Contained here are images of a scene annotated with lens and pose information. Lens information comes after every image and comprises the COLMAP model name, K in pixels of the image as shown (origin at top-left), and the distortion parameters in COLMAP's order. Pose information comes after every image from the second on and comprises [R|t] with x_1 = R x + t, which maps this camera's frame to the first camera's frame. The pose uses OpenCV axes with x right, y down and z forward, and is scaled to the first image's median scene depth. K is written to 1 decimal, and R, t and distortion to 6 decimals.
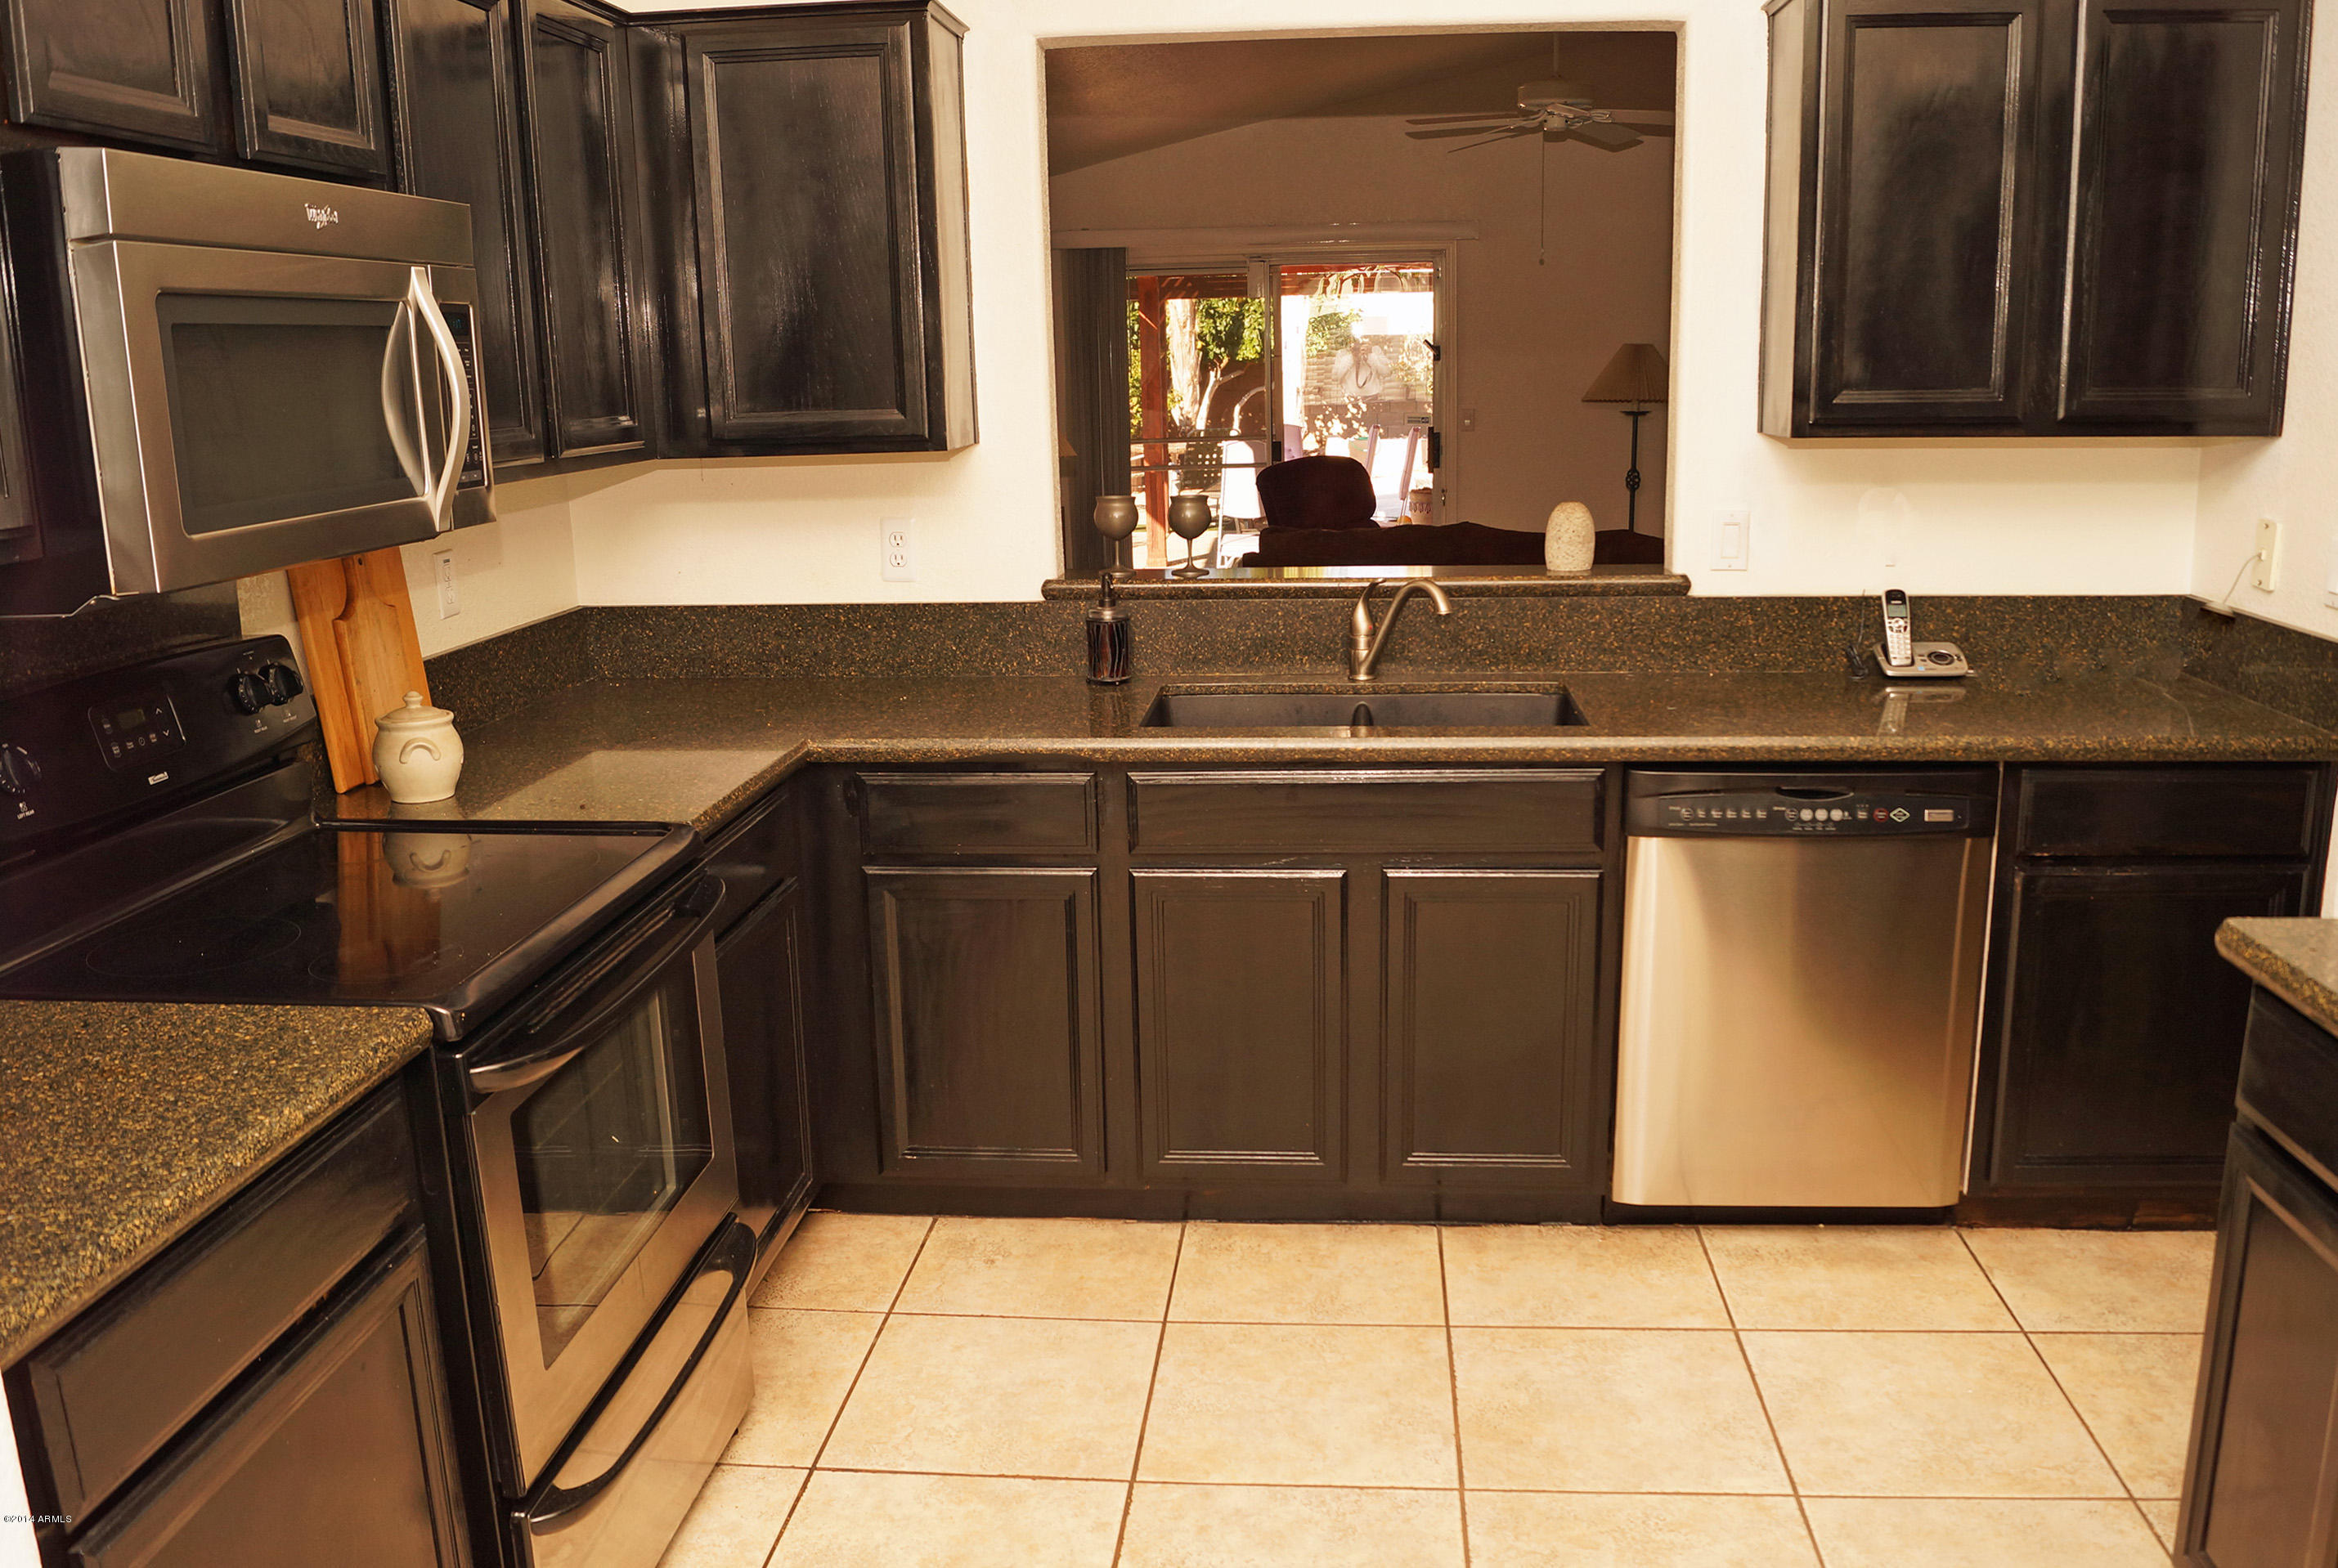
lens RADIAL K [[1848.3, 0, 1172.7], [0, 1848.3, 785.6], [0, 0, 1]] dist [-0.060038, -0.005424]
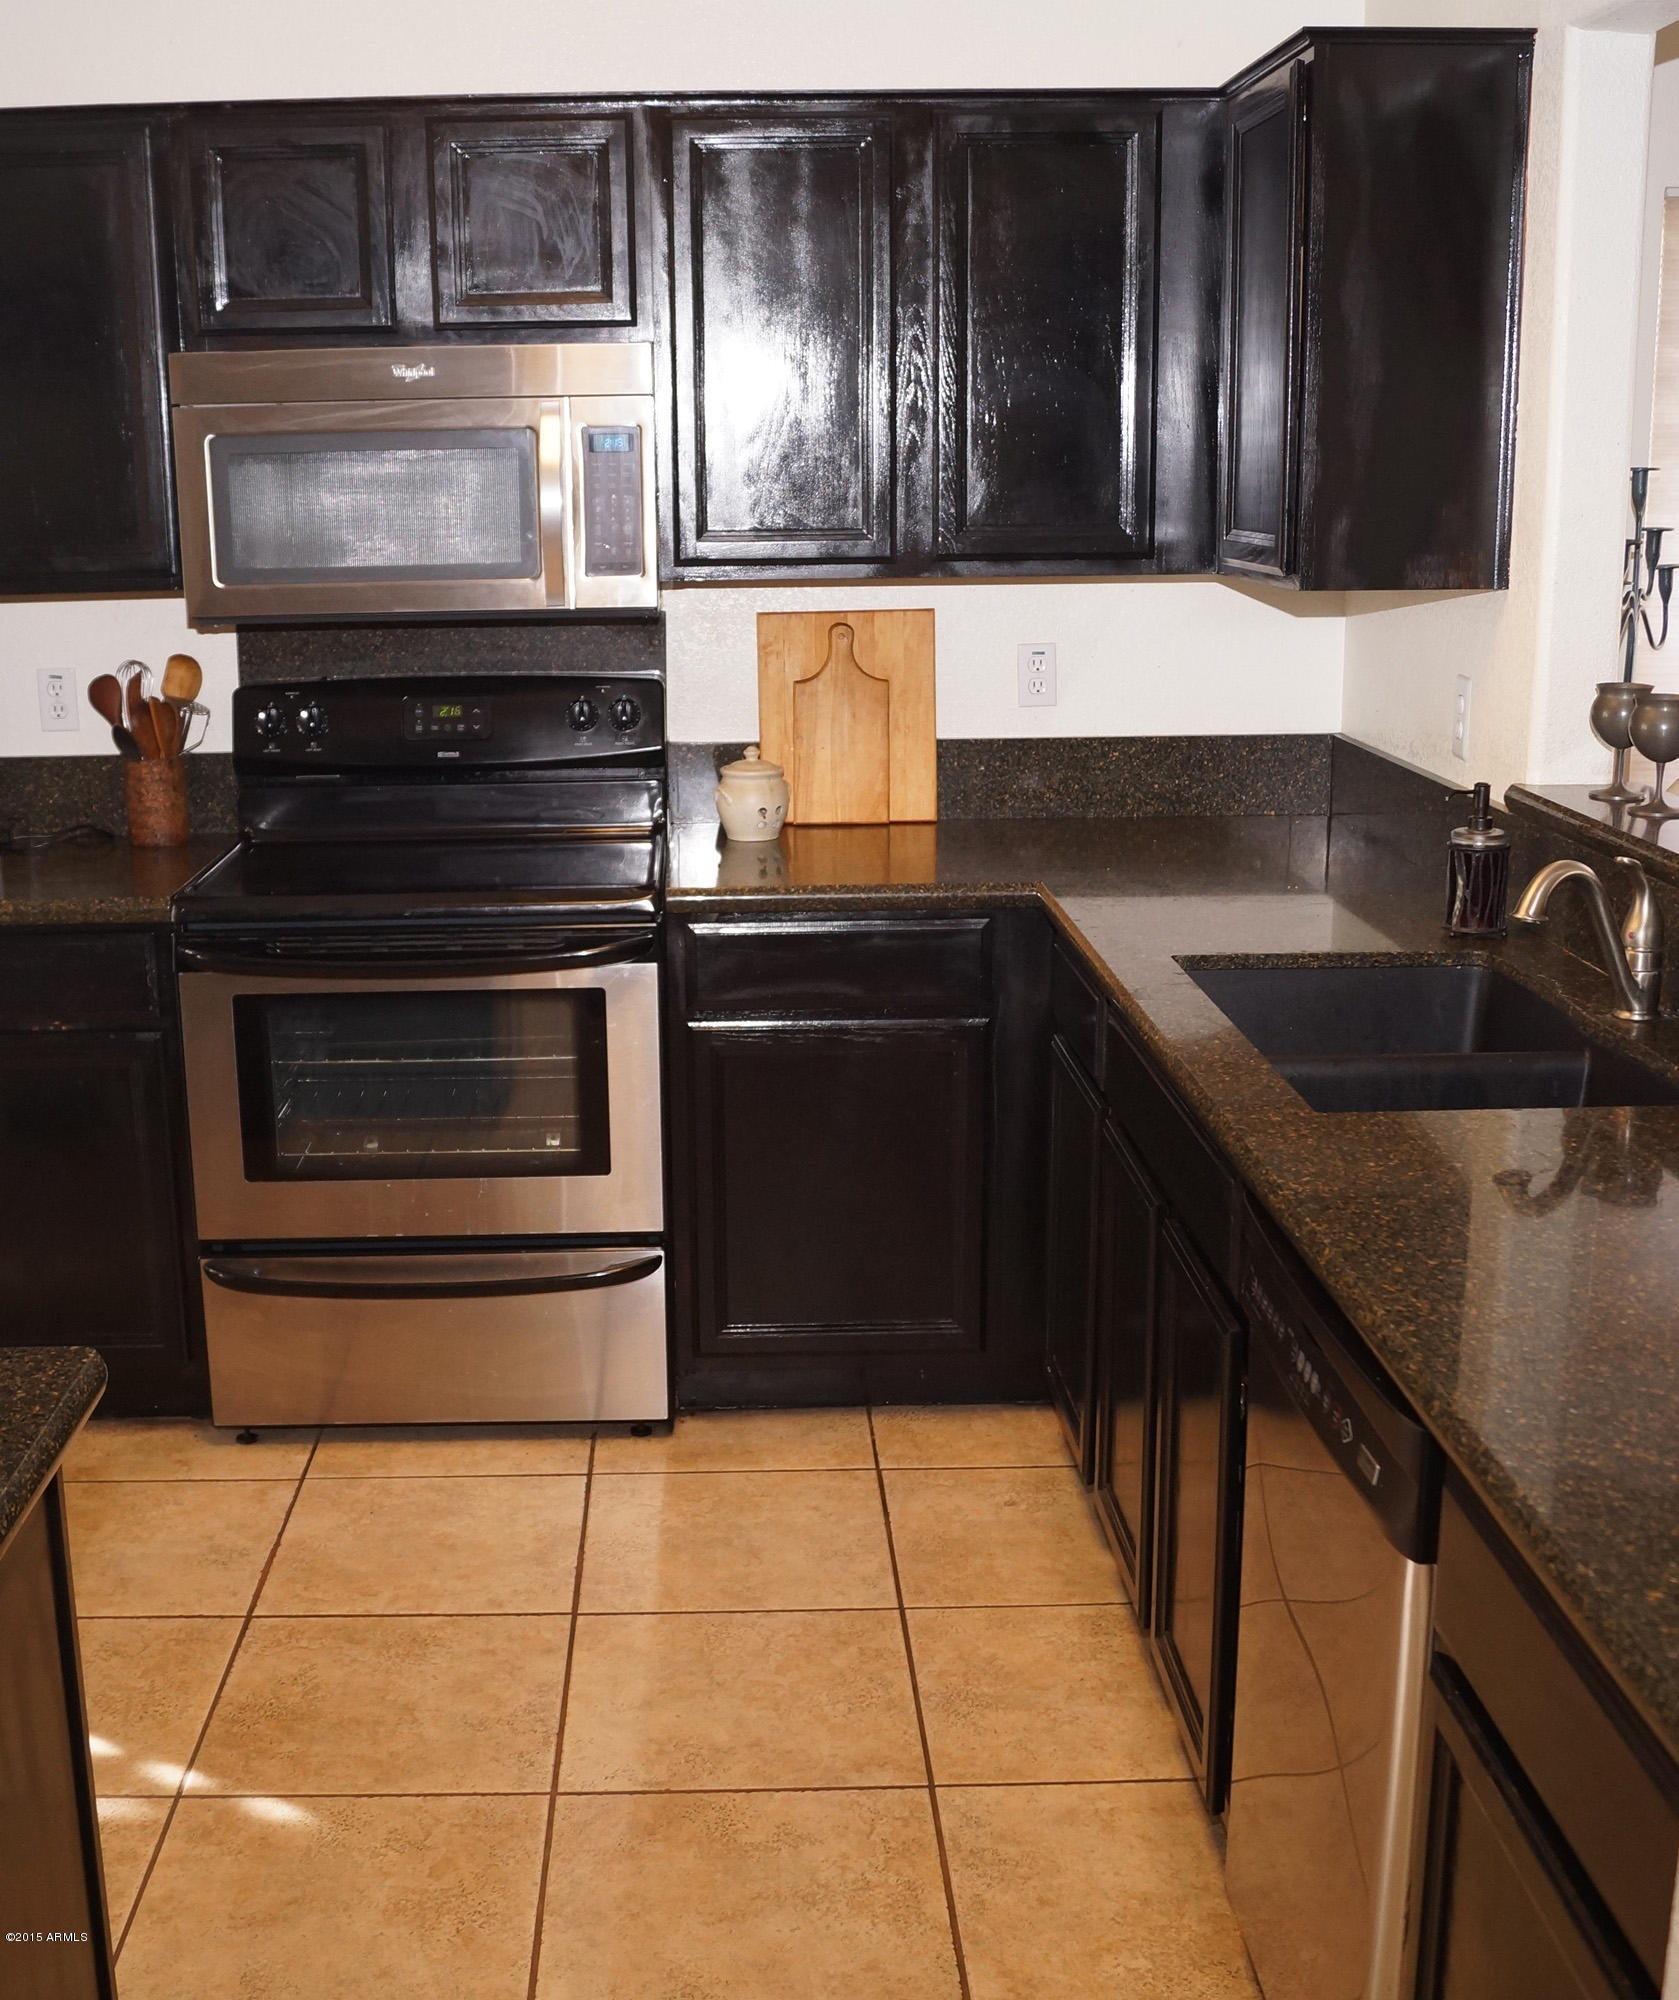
lens RADIAL K [[2278.2, 0, 839.5], [0, 2278.2, 996.5], [0, 0, 1]] dist [-0.078835, 0.000000]
pose [[0.152984, 0.245336, -0.957291, 1.056985], [-0.220236, 0.952796, 0.208988, -0.221728], [0.963375, 0.178858, 0.199794, 0.801539]]
